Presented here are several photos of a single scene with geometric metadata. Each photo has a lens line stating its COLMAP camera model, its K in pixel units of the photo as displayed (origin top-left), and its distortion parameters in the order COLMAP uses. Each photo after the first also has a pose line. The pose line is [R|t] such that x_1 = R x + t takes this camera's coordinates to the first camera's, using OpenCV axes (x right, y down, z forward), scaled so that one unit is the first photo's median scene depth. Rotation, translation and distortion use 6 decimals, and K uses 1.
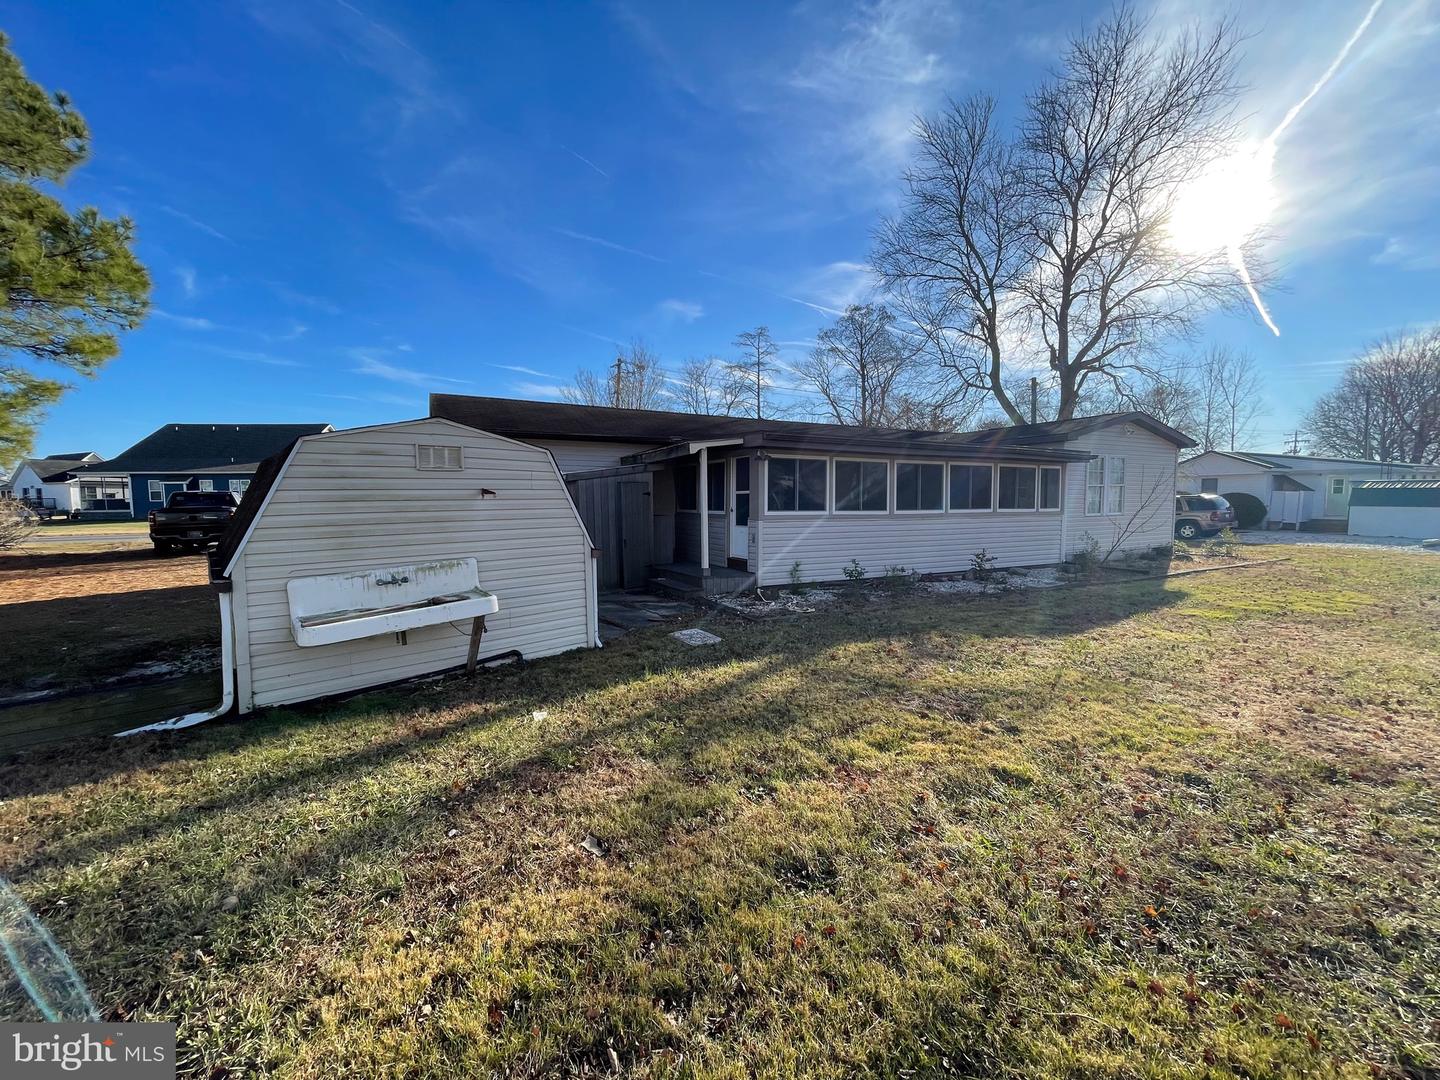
lens RADIAL K [[585.2, 0, 692.7], [0, 585.2, 554.7], [0, 0, 1]] dist [-0.001158, -0.000928]
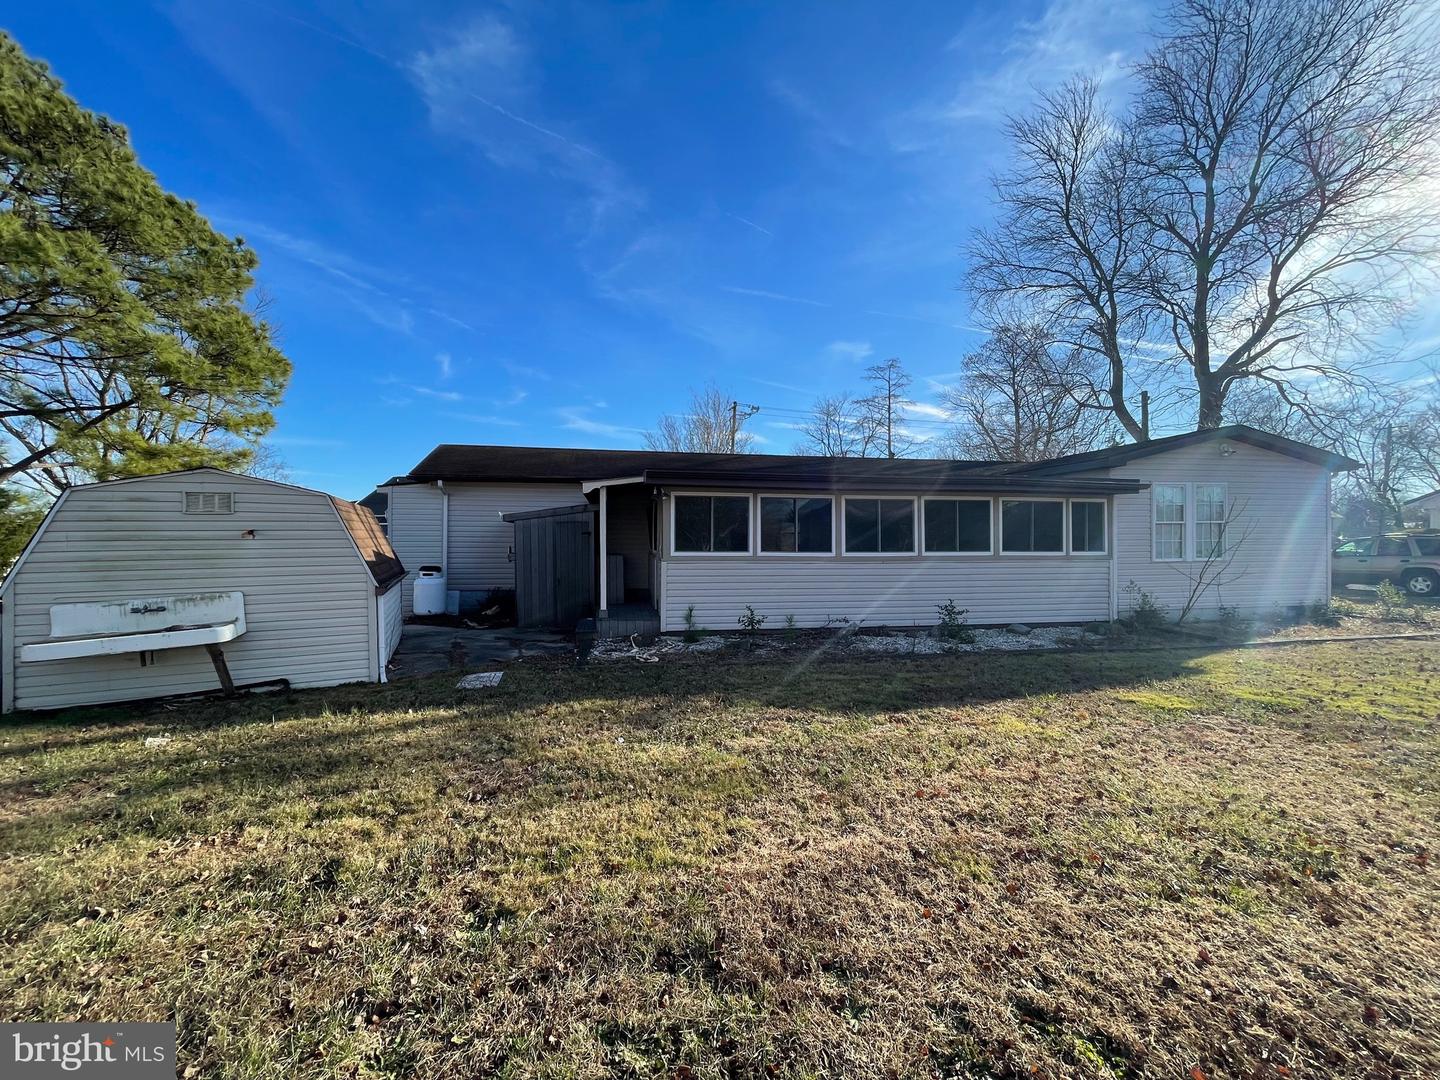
lens RADIAL K [[585.2, 0, 720.1], [0, 585.2, 535.2], [0, 0, 1]] dist [-0.001158, -0.000928]
pose [[0.953241, 0.000354, -0.302210, 0.244001], [-0.030115, 0.995133, -0.093825, -0.007208], [0.300706, 0.098539, 0.948613, 0.060916]]
